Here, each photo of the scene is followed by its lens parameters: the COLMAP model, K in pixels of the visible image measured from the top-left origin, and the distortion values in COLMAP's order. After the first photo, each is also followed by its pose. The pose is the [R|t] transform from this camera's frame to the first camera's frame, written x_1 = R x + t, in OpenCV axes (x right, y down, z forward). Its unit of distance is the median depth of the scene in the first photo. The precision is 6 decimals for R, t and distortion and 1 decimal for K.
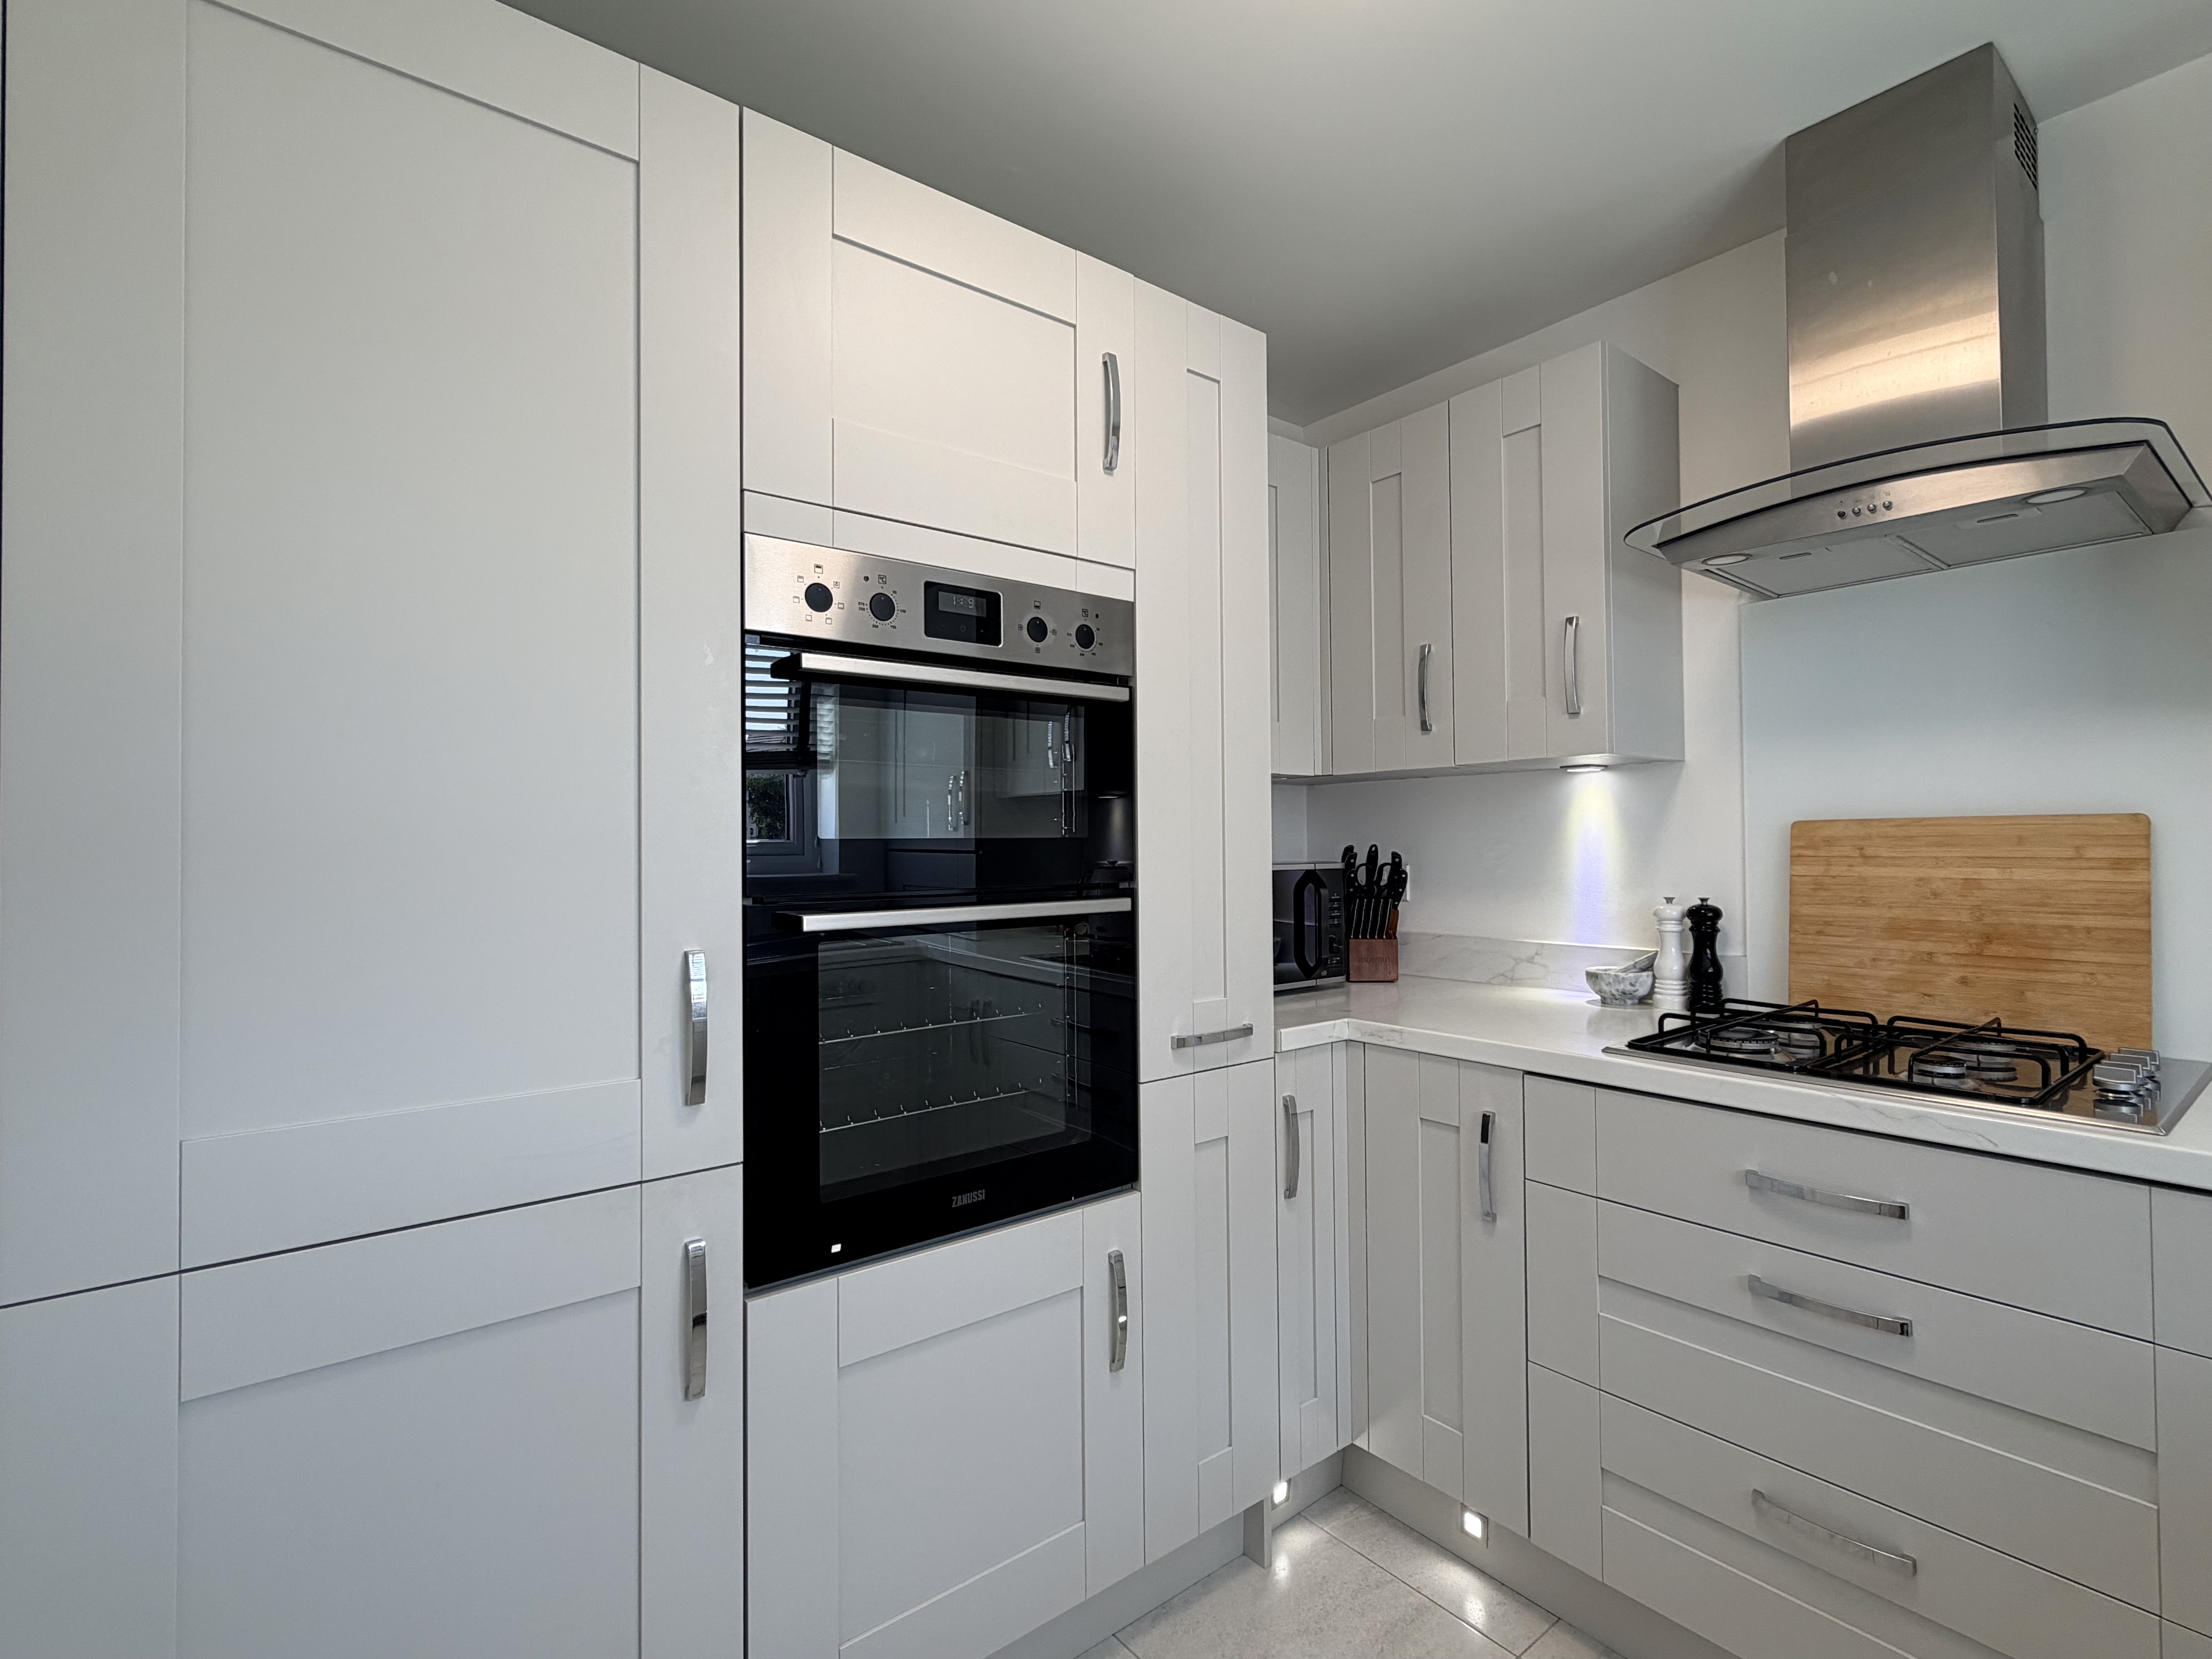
lens RADIAL K [[1038.2, 0, 1106.0], [0, 1038.2, 829.5], [0, 0, 1]] dist [-0.005197, -0.000163]
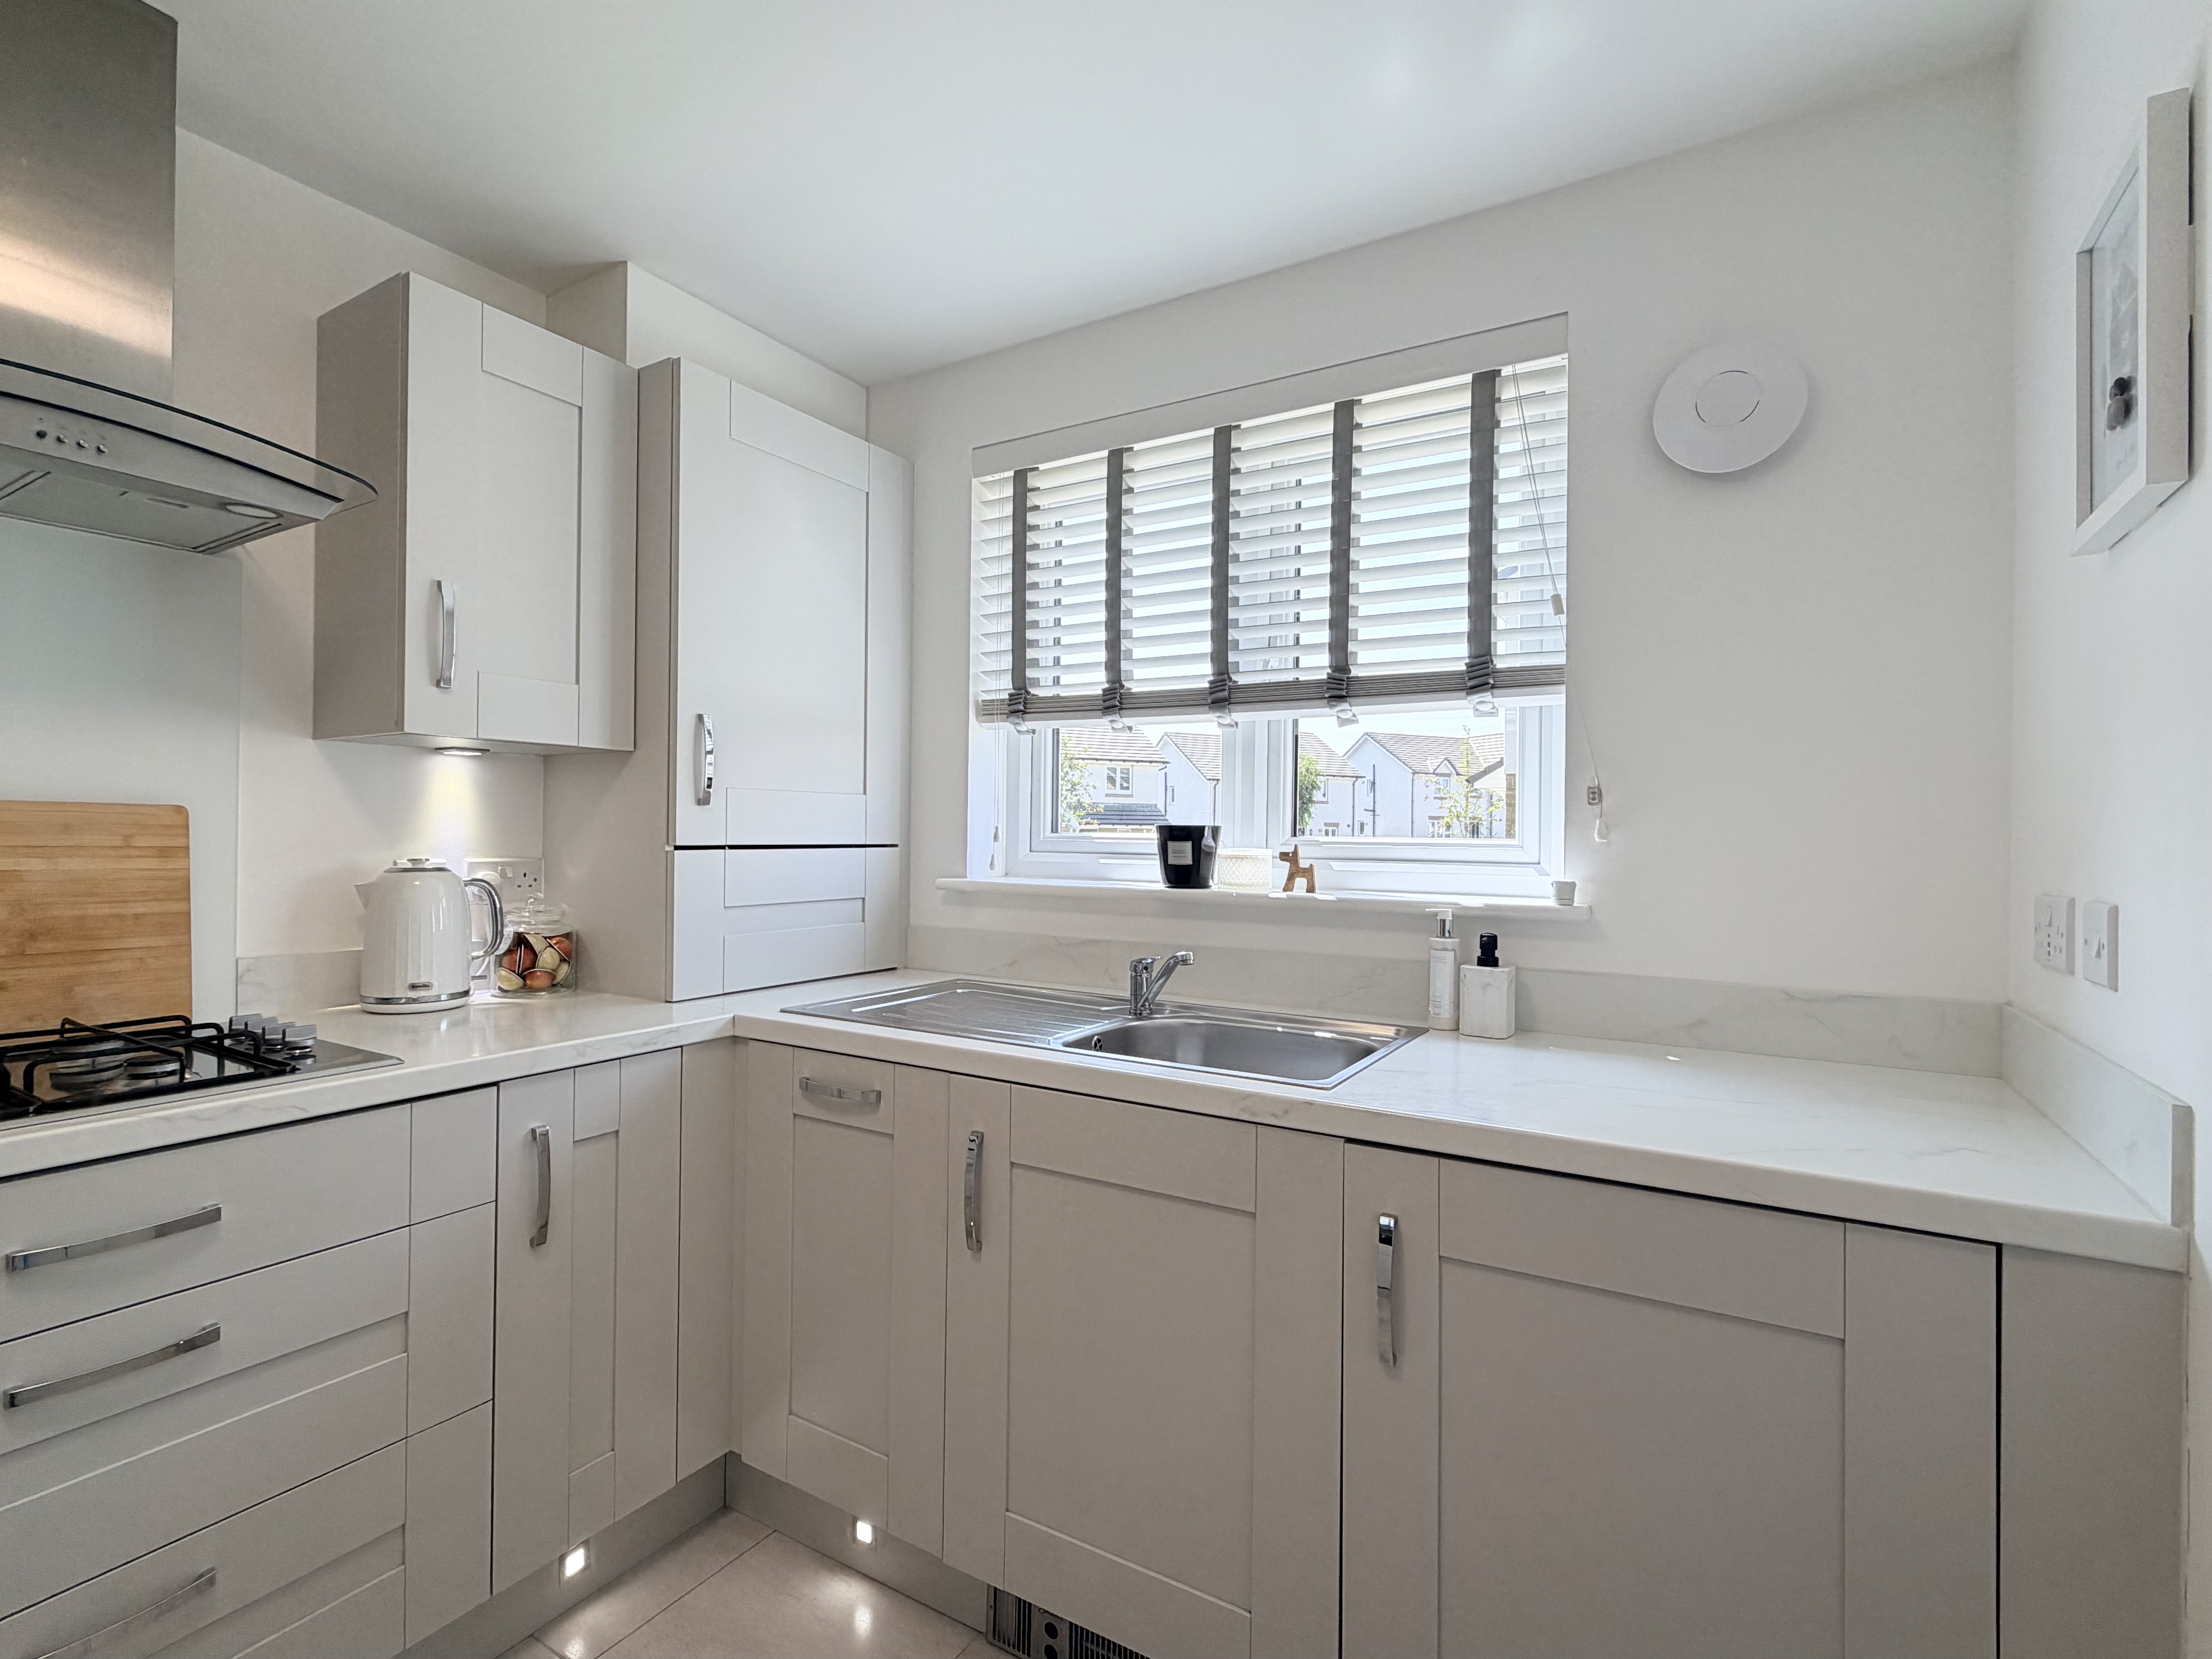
lens RADIAL K [[1038.4, 0, 1102.1], [0, 1038.4, 827.8], [0, 0, 1]] dist [0.000392, 0.000206]
pose [[-0.346565, 0.012588, 0.937941, -0.325770], [-0.022746, 0.999503, -0.021818, 0.008958], [-0.937750, -0.028895, -0.346107, 0.428380]]
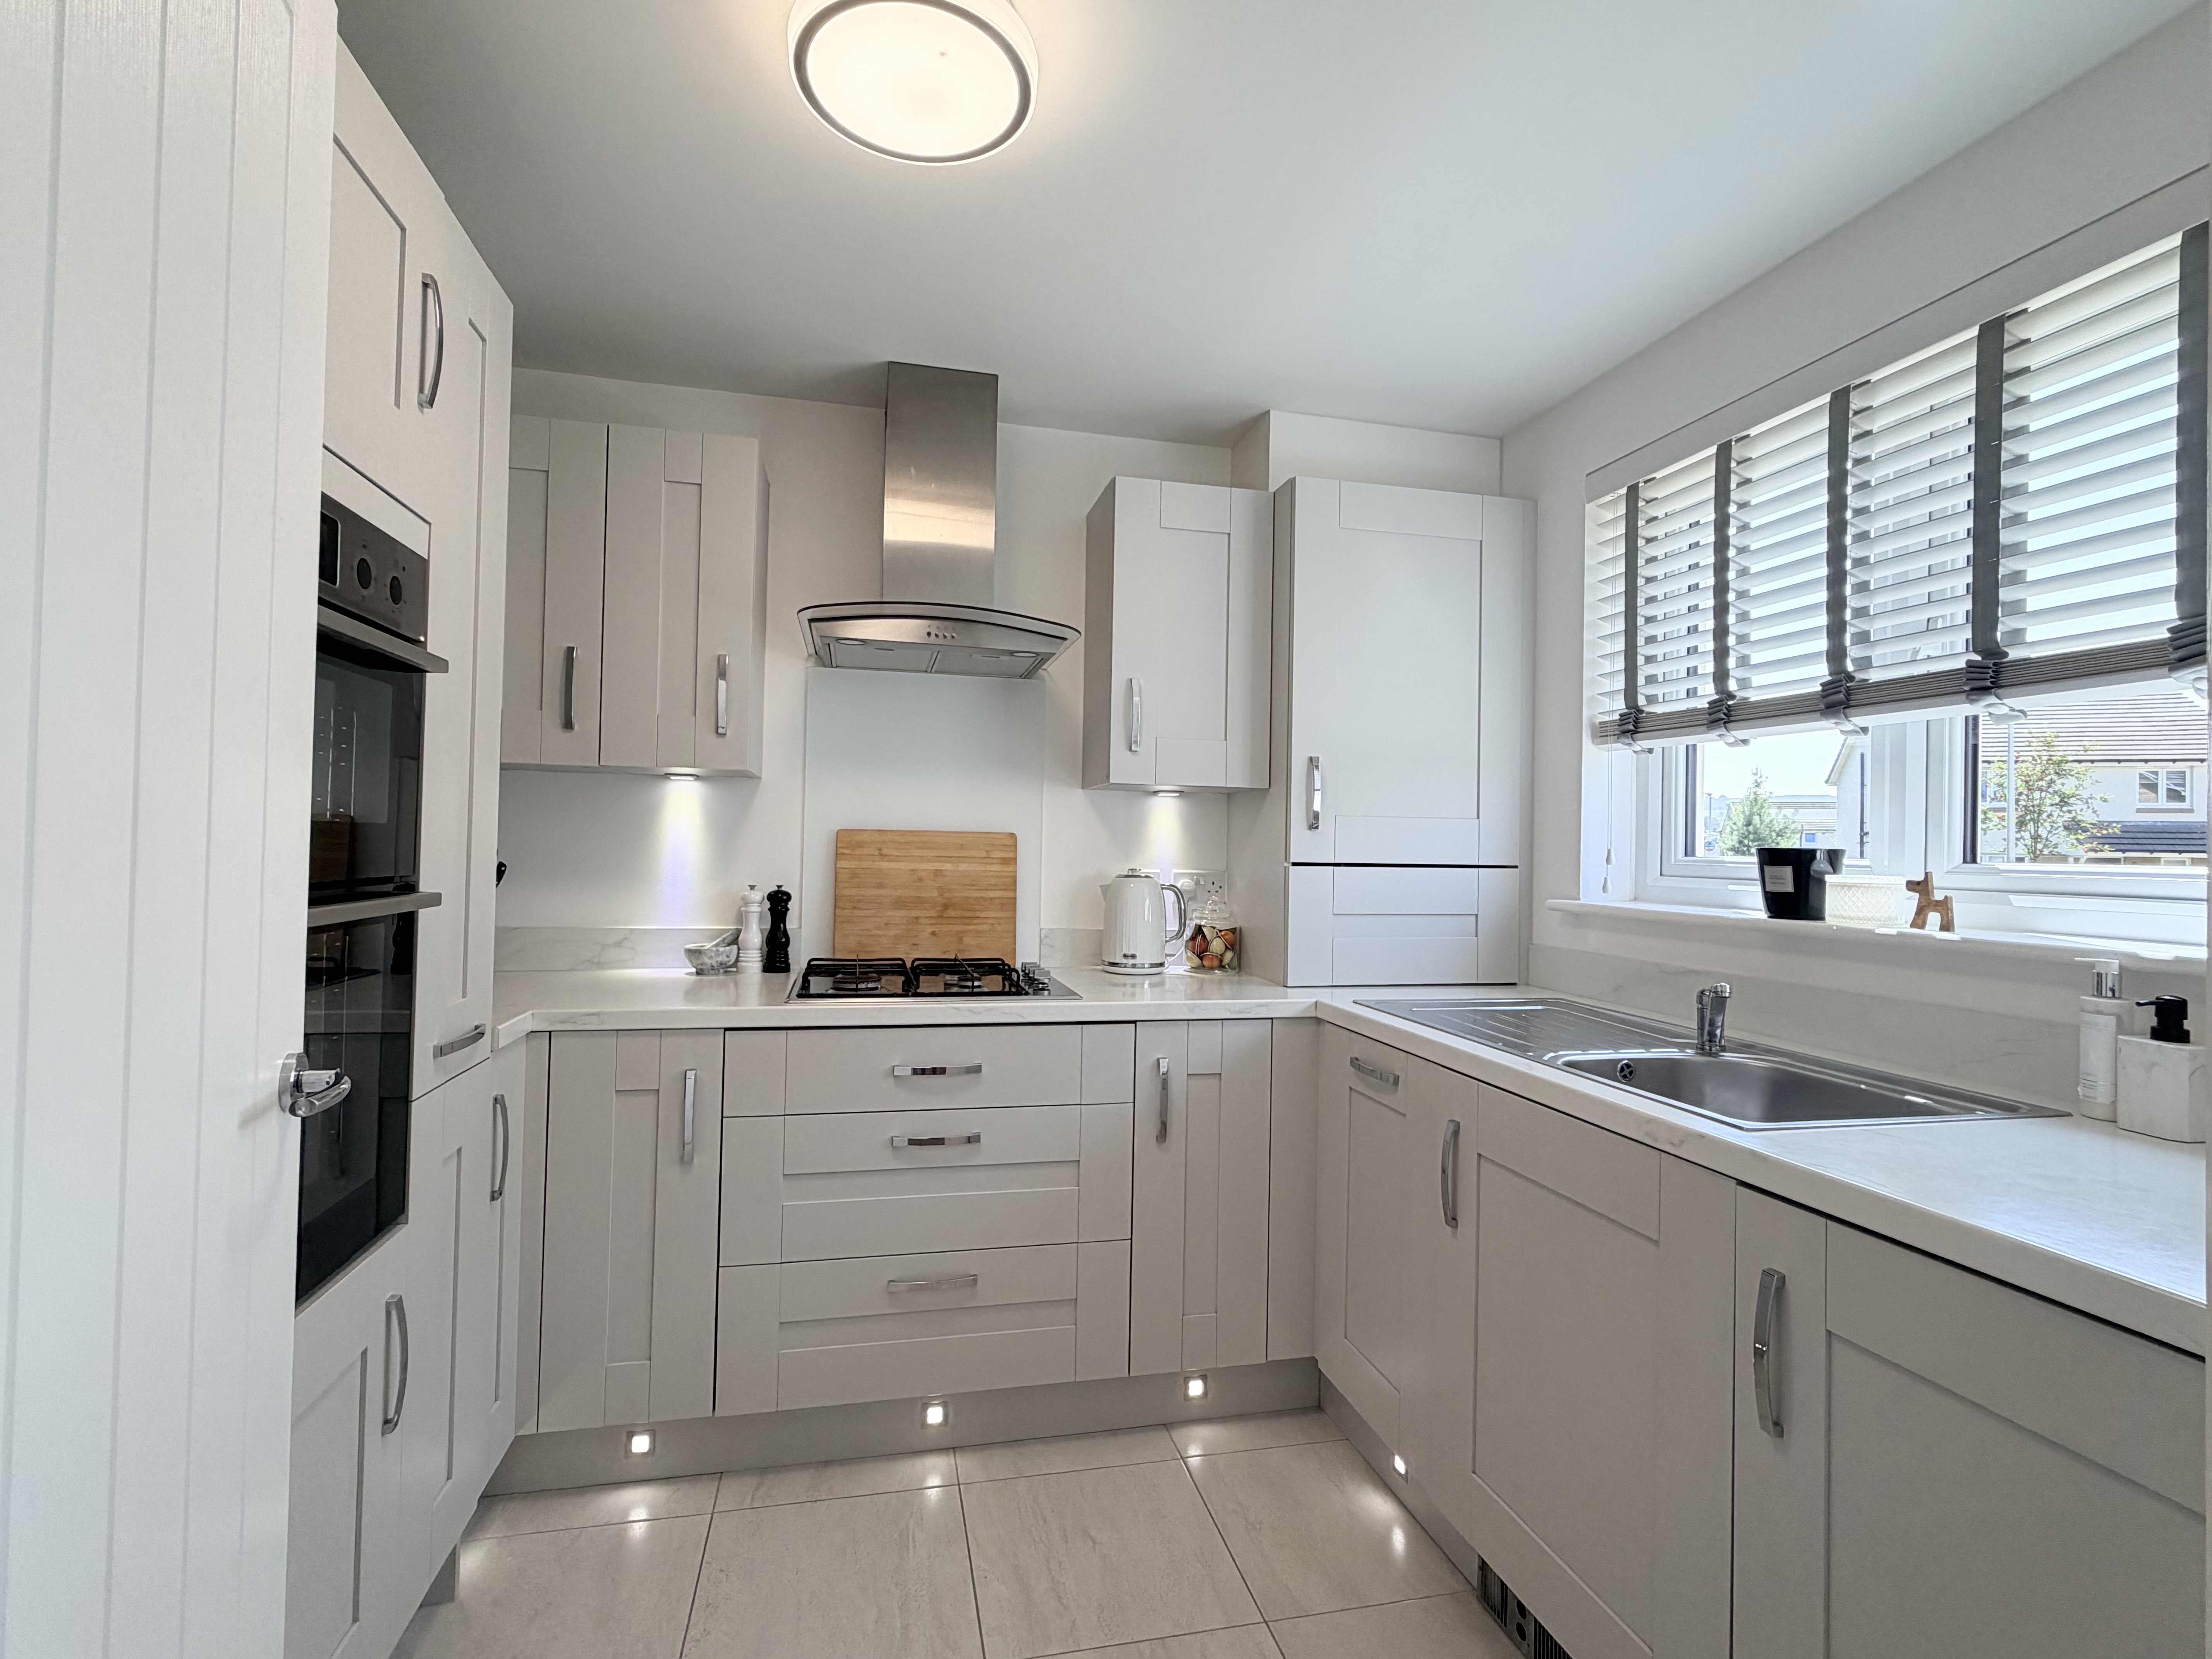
lens RADIAL K [[1038.4, 0, 1102.1], [0, 1038.4, 827.8], [0, 0, 1]] dist [0.000392, 0.000206]
pose [[0.424797, 0.034341, 0.904637, -0.511123], [-0.038268, 0.999068, -0.019955, 0.005077], [-0.904479, -0.026142, 0.425716, 0.087163]]
